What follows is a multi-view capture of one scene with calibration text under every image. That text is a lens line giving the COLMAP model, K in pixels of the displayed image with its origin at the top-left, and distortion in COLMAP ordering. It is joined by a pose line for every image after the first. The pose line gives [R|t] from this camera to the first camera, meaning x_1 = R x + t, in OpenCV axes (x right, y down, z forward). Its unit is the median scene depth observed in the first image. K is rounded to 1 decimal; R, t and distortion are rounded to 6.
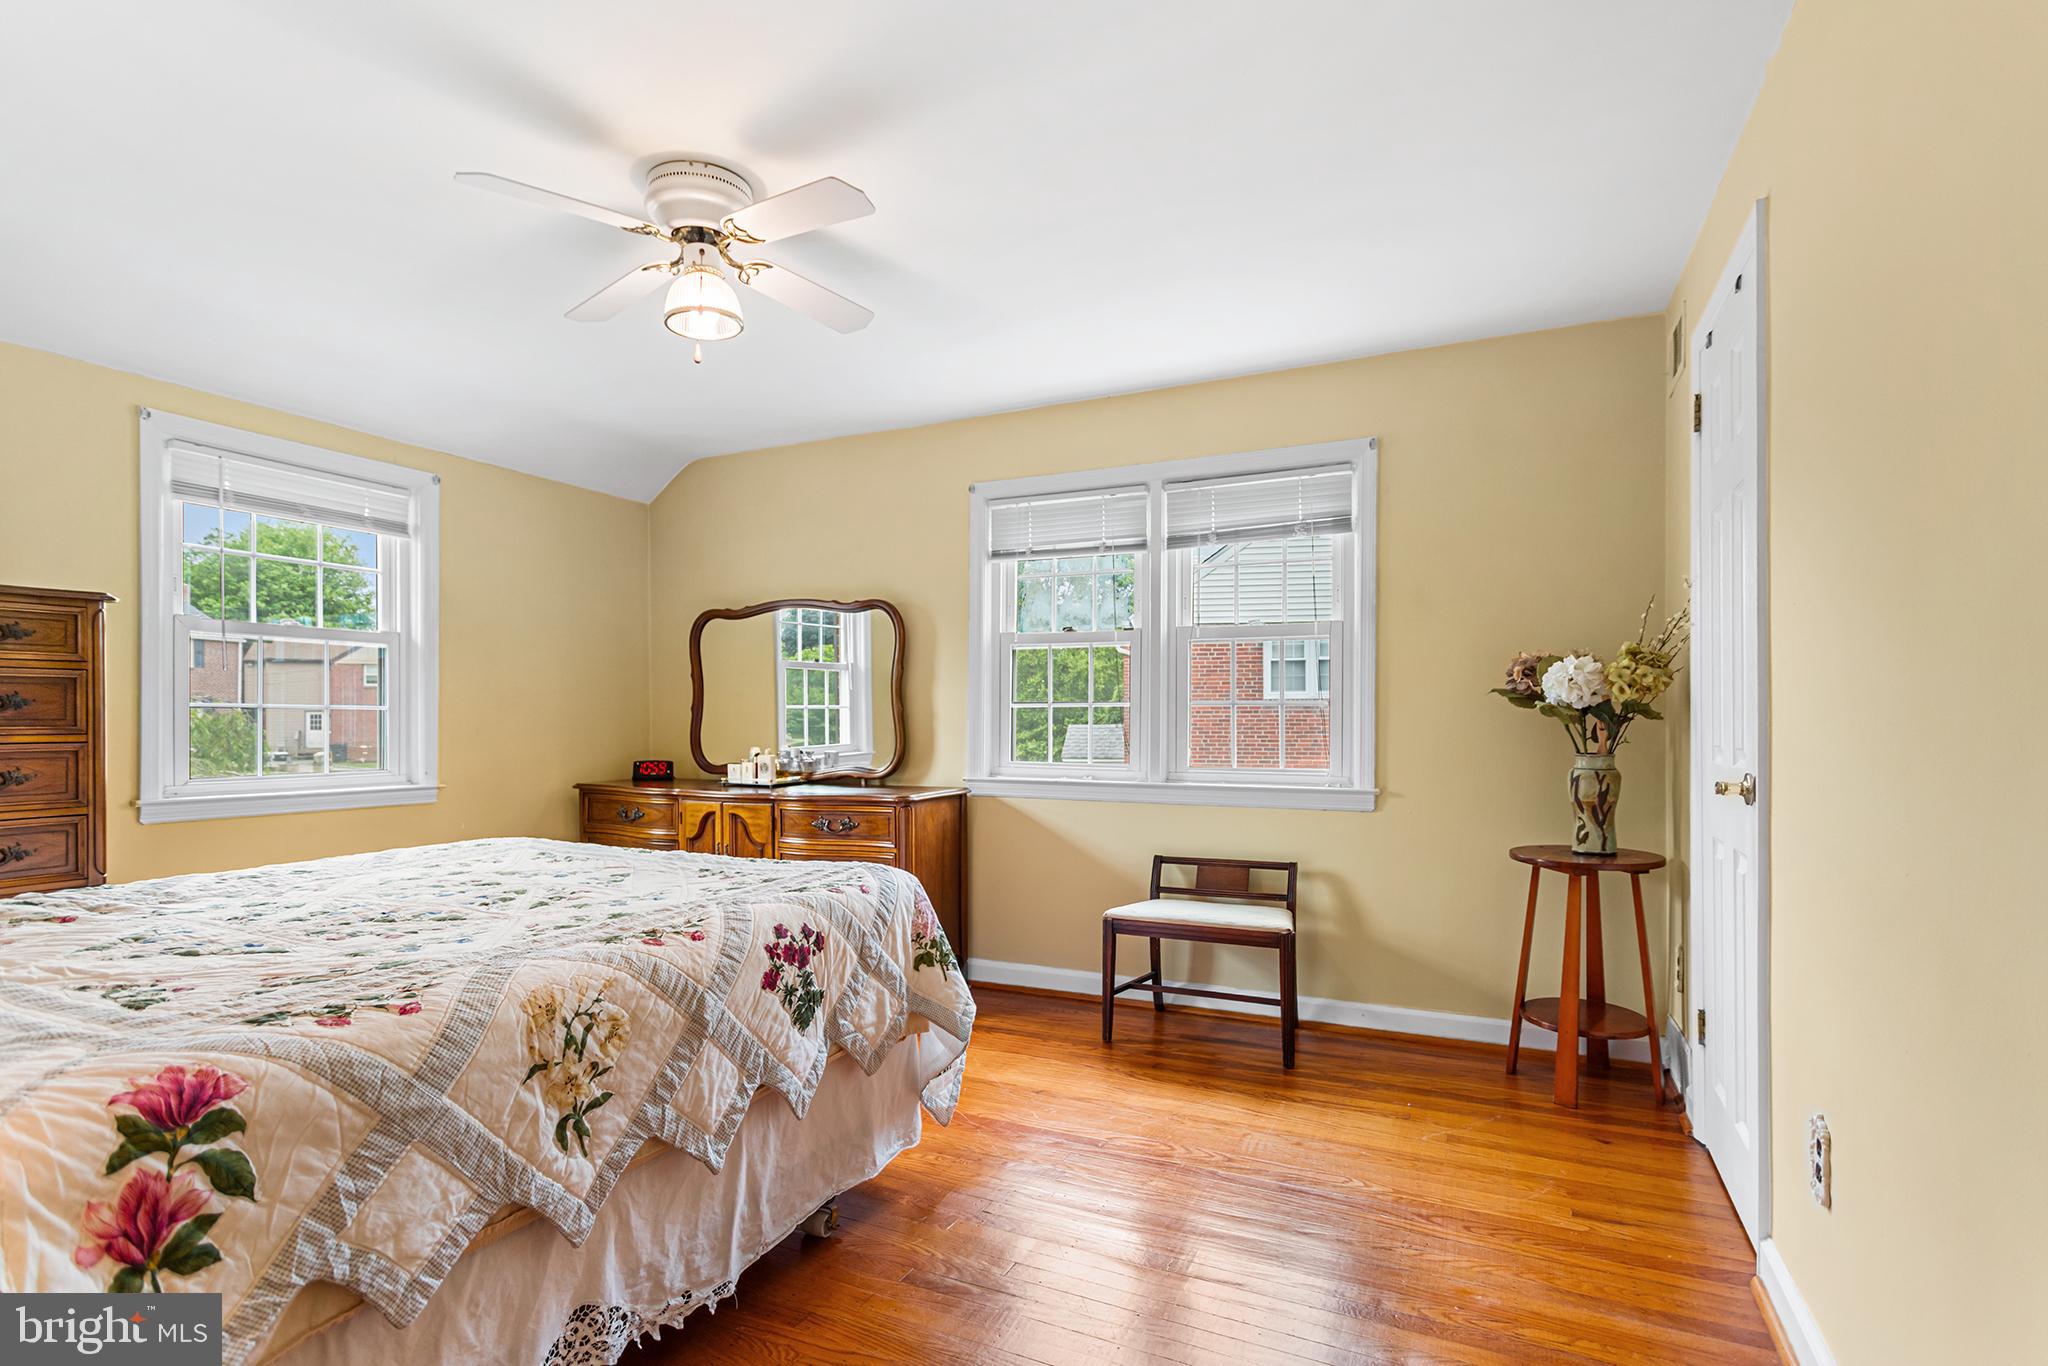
lens RADIAL K [[1005.4, 0, 1024.2], [0, 1005.4, 729.2], [0, 0, 1]] dist [0.000327, 0.000072]
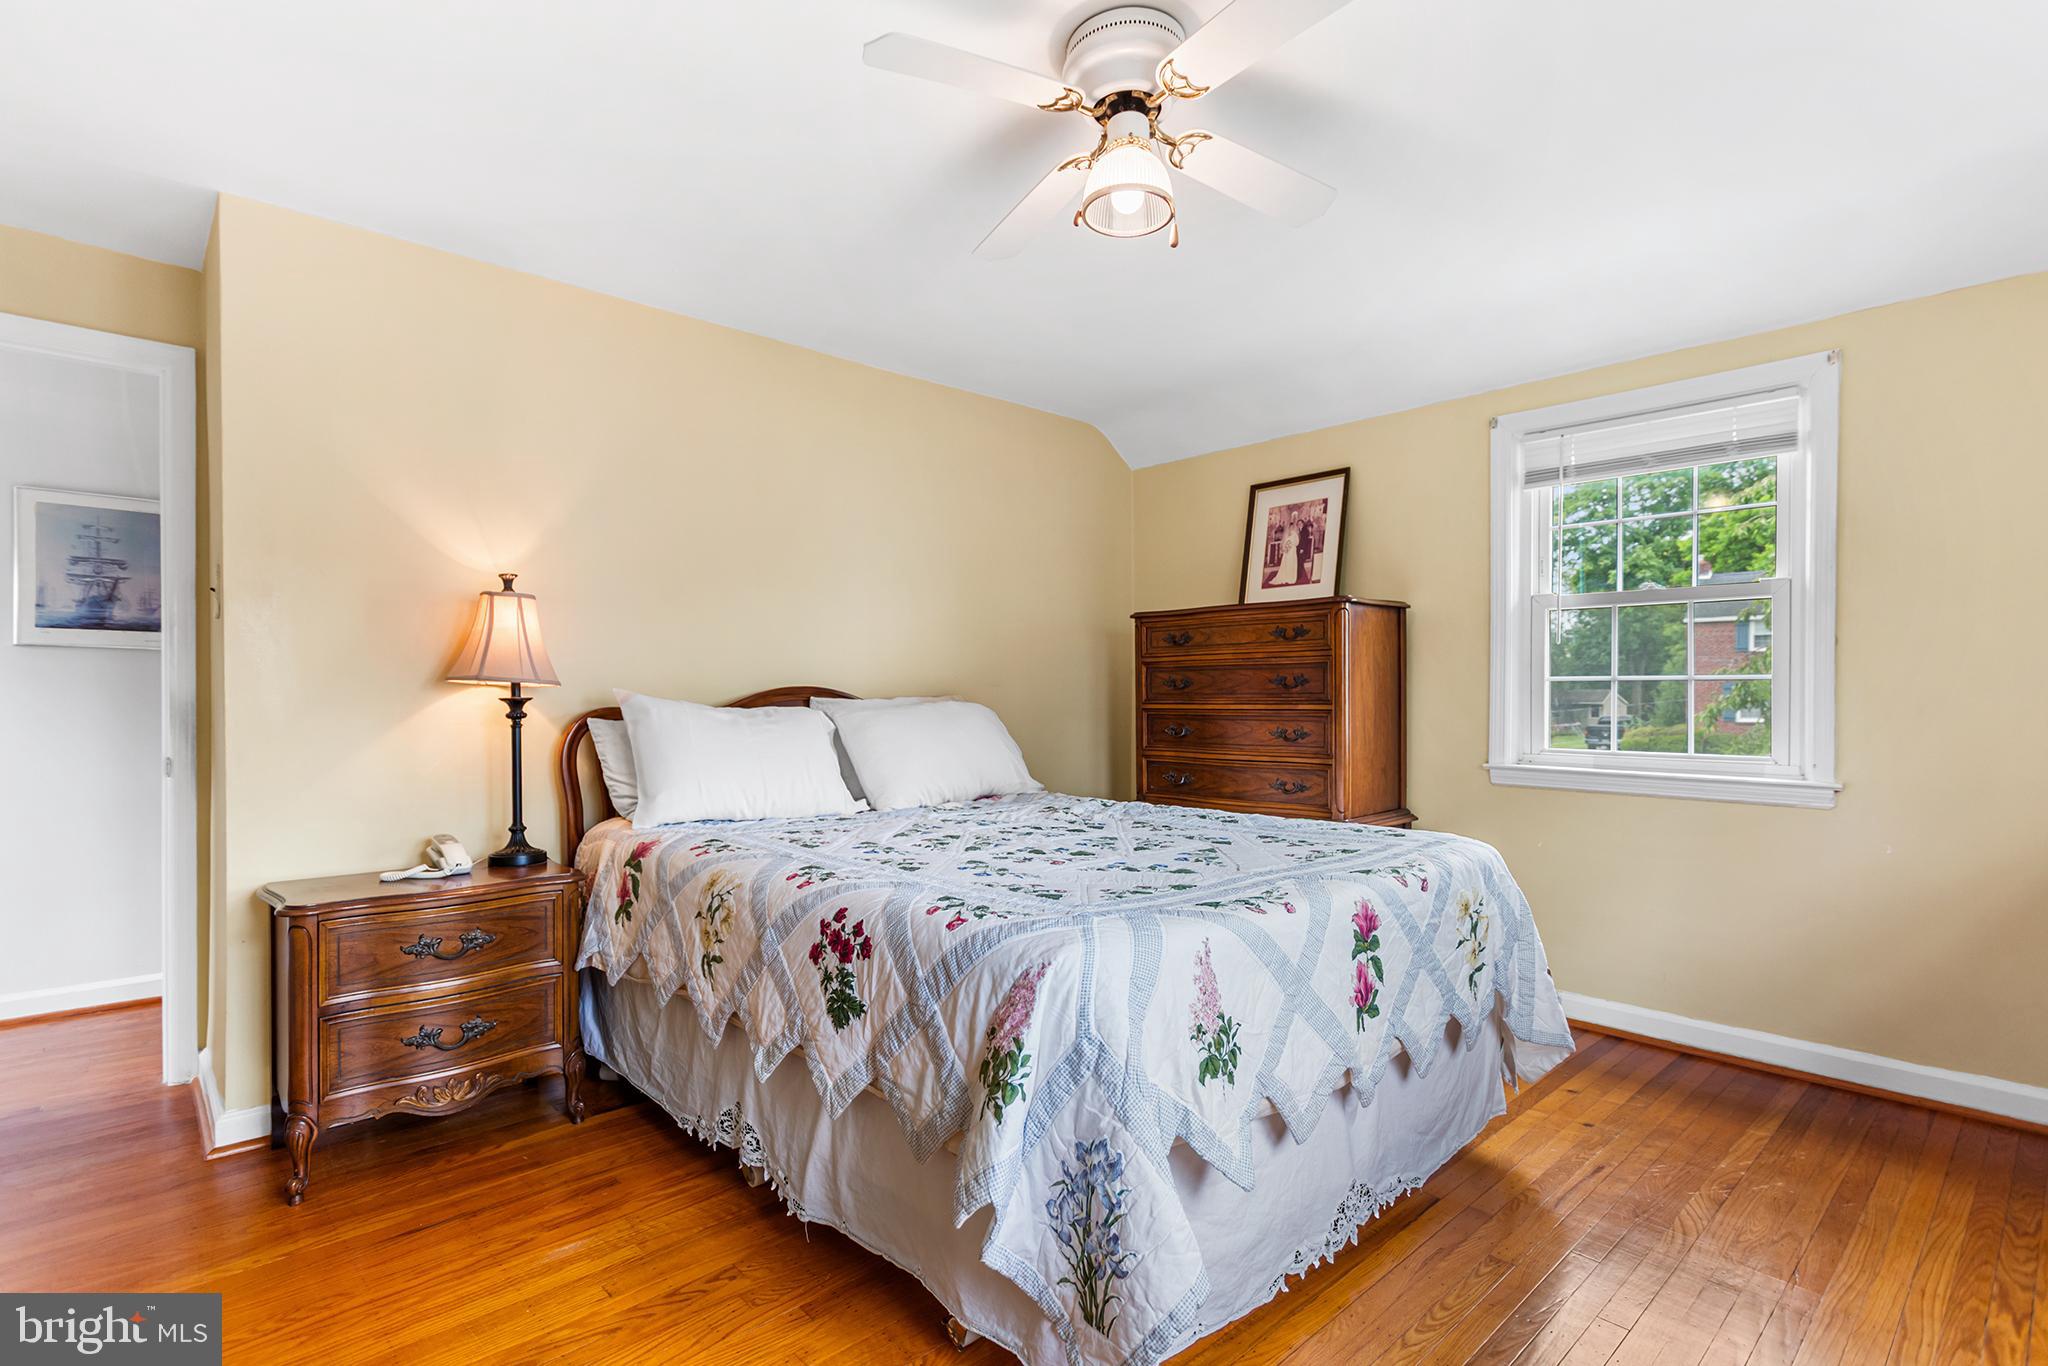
lens RADIAL K [[998.1, 0, 1024.0], [0, 998.1, 683.0], [0, 0, 1]] dist [-0.000316, -0.000009]
pose [[-0.369363, -0.006747, -0.929261, 0.581776], [-0.007077, 0.999965, -0.004447, -0.020248], [0.929258, 0.004934, -0.369398, 1.494064]]
